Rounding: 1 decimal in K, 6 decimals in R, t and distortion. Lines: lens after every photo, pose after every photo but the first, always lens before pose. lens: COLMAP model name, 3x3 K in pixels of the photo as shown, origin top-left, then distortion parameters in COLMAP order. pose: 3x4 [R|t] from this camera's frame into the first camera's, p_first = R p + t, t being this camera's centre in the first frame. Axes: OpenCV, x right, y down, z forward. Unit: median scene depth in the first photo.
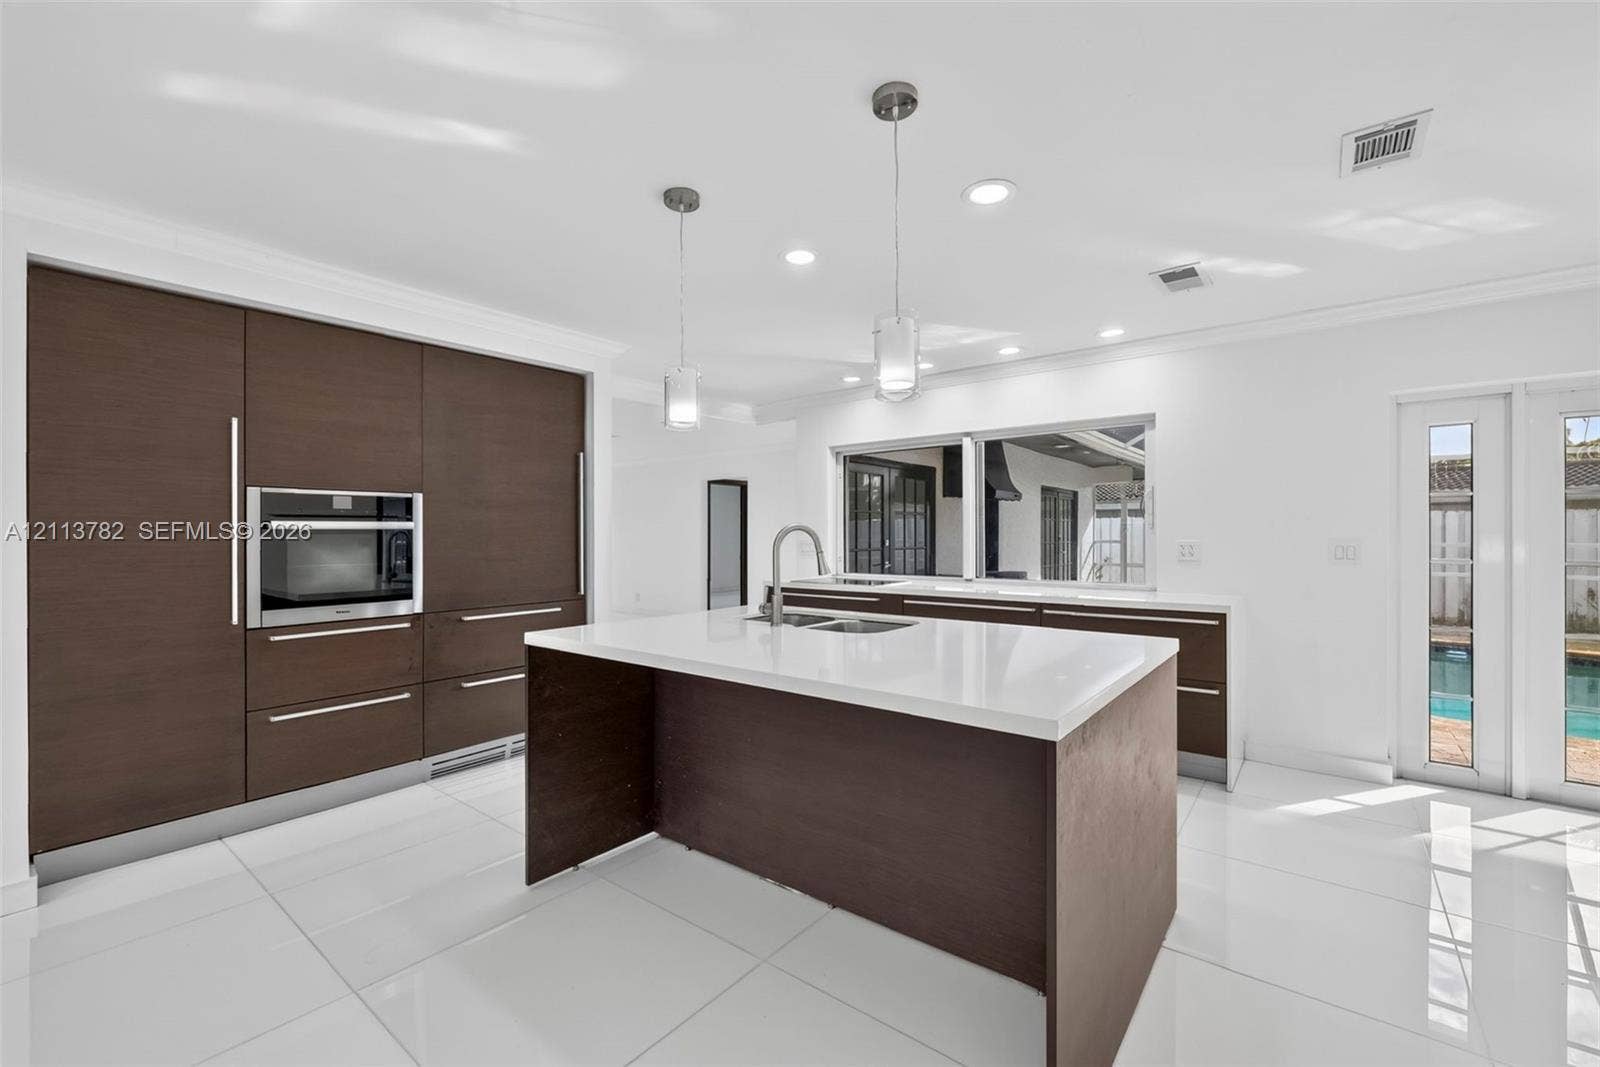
lens RADIAL K [[676.5, 0, 802.6], [0, 676.5, 531.8], [0, 0, 1]] dist [0.004984, 0.000210]
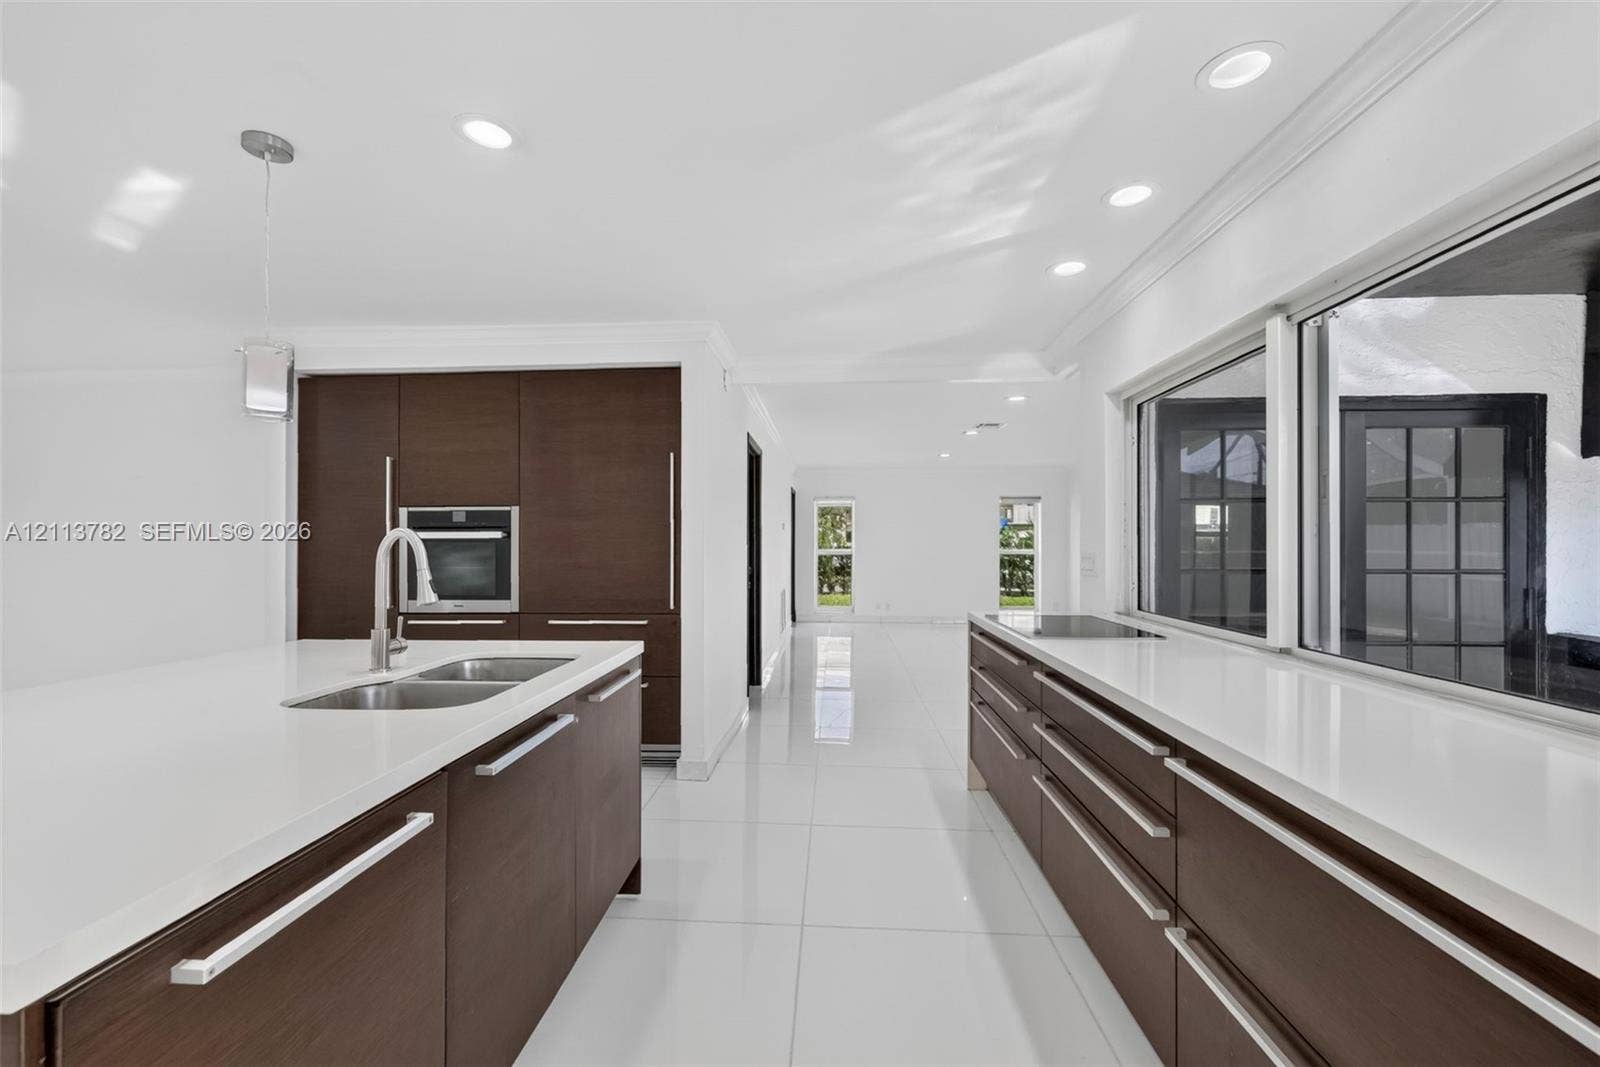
lens RADIAL K [[676.5, 0, 791.6], [0, 676.5, 541.0], [0, 0, 1]] dist [0.004984, 0.000210]
pose [[0.552165, 0.002995, -0.833729, 0.664853], [0.001153, 0.999990, 0.004356, -0.003644], [0.833734, -0.003366, 0.552156, 0.807208]]
